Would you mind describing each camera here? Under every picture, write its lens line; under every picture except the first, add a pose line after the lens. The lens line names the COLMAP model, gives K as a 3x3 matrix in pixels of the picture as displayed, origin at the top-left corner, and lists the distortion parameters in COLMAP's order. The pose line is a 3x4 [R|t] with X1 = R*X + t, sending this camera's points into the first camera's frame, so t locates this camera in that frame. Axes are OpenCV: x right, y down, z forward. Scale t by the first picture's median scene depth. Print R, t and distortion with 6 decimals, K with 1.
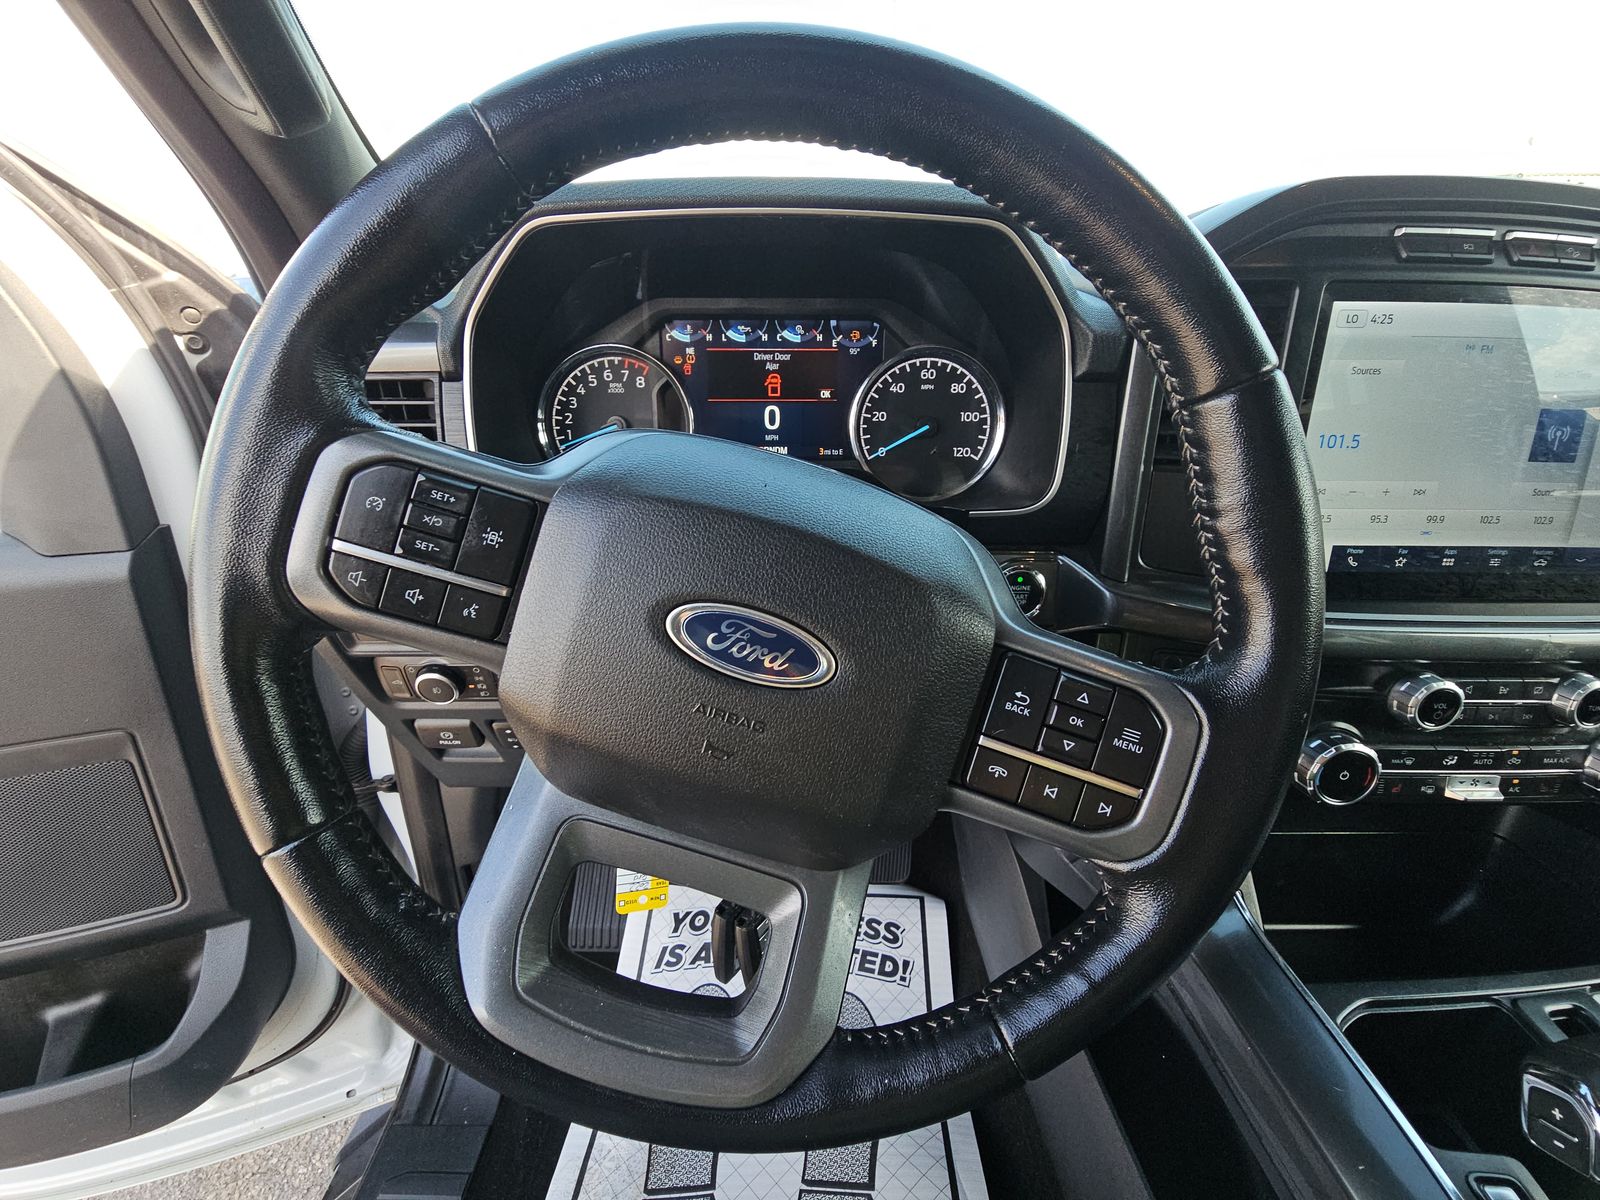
lens RADIAL K [[645.3, 0, 791.7], [0, 645.3, 598.9], [0, 0, 1]] dist [-0.001066, -0.003071]
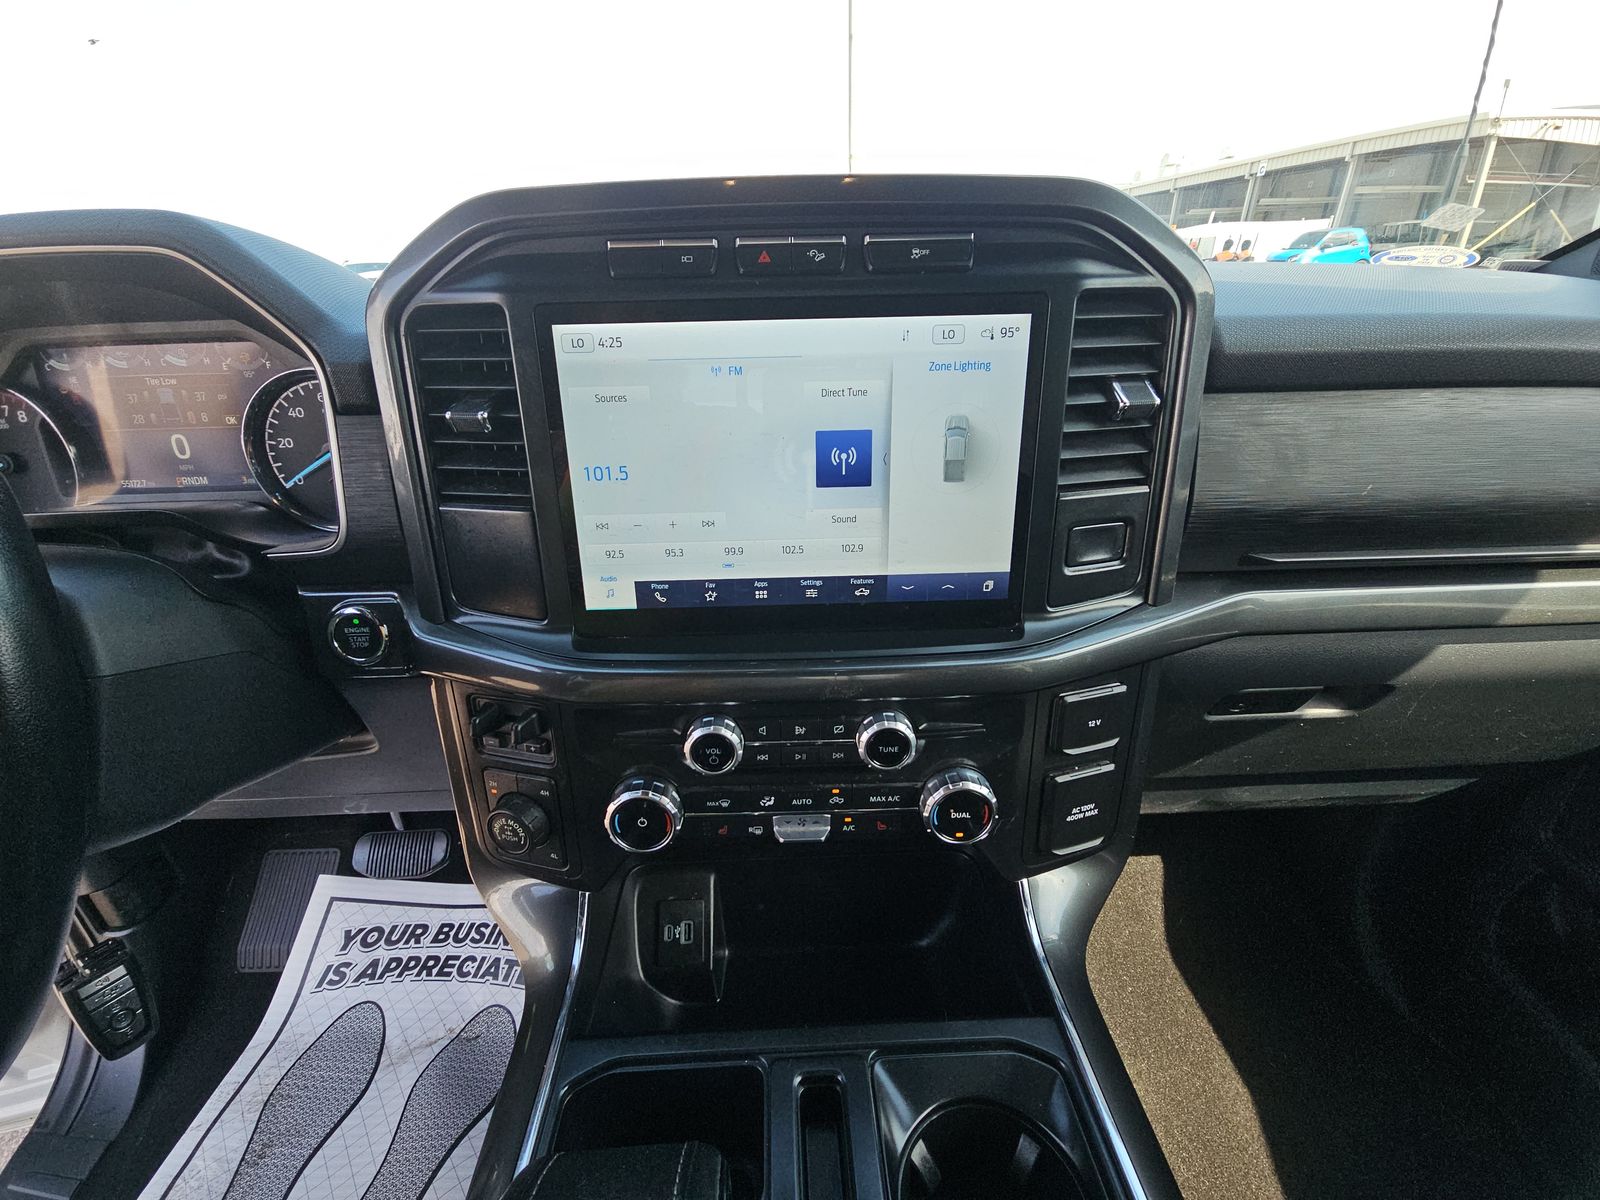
lens RADIAL K [[656.1, 0, 801.9], [0, 656.1, 598.0], [0, 0, 1]] dist [-0.003046, -0.002764]
pose [[0.999409, -0.033258, 0.008720, 0.884777], [0.032791, 0.998254, 0.049121, -0.080555], [-0.010338, -0.048806, 0.998755, 0.030350]]
